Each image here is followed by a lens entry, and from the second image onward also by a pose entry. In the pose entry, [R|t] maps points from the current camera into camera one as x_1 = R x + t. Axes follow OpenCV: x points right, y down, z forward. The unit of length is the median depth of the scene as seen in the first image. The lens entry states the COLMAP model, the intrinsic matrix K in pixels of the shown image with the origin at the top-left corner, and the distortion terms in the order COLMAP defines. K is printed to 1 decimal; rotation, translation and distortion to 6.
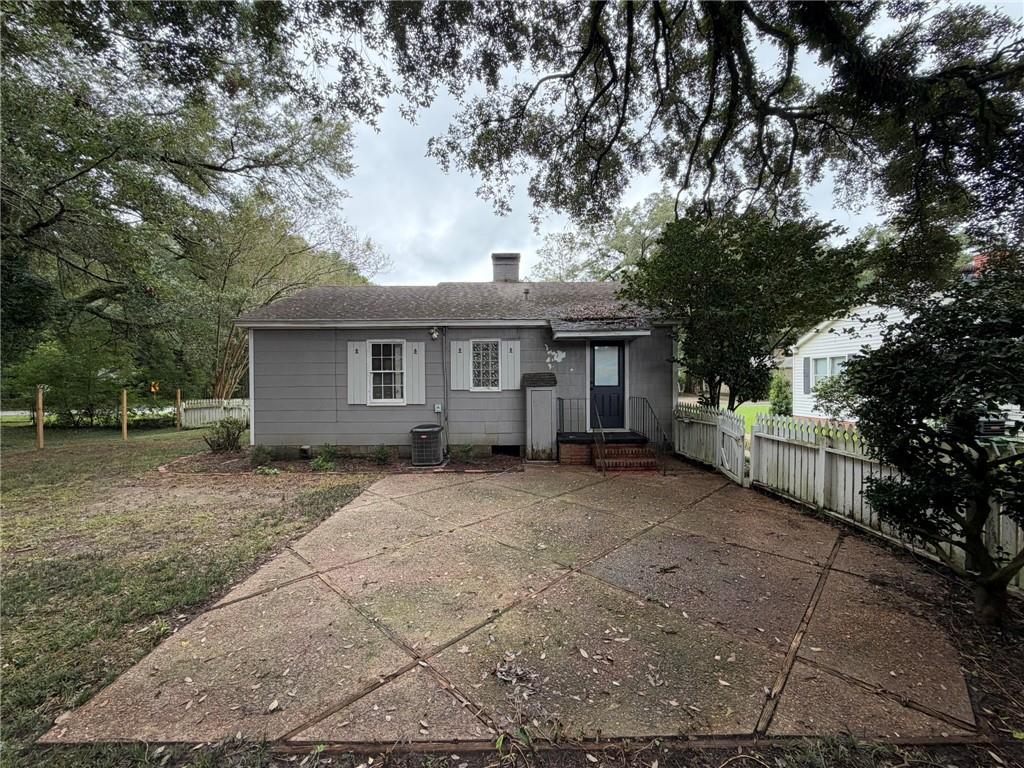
lens RADIAL K [[411.6, 0, 512.5], [0, 411.6, 385.1], [0, 0, 1]] dist [-0.001582, -0.000057]
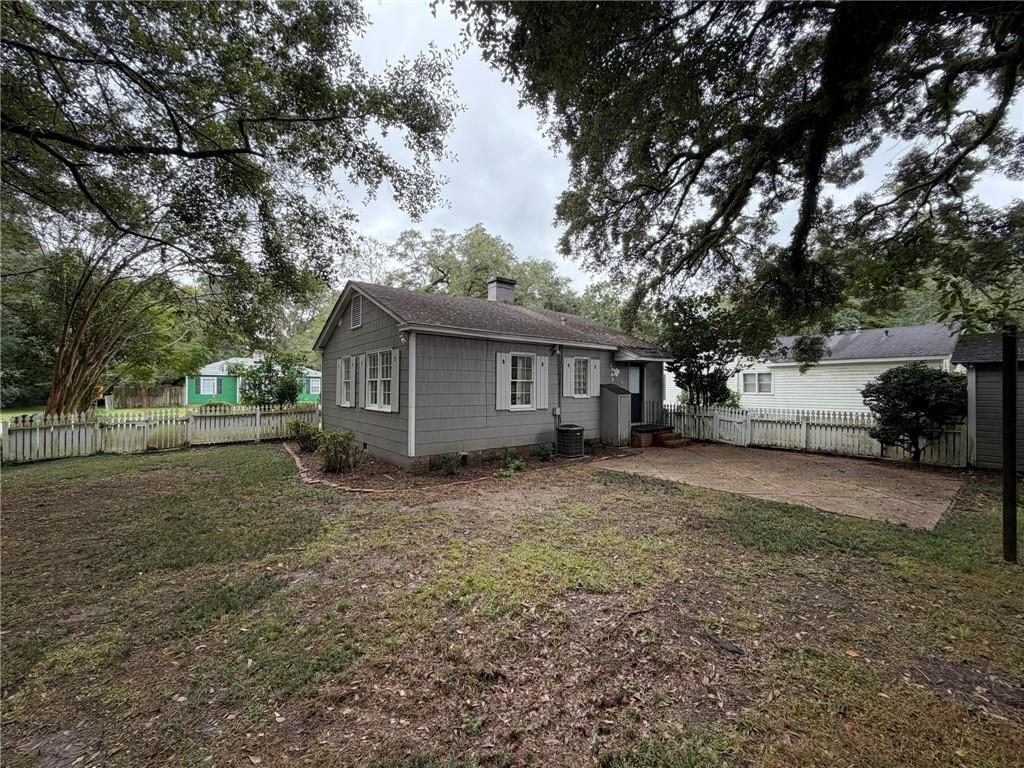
lens RADIAL K [[411.6, 0, 514.2], [0, 411.6, 386.2], [0, 0, 1]] dist [-0.001582, -0.000057]
pose [[0.780139, 0.013042, 0.625471, -1.037212], [-0.003892, 0.999865, -0.015993, 0.001014], [-0.625594, 0.010043, 0.780084, 0.128423]]
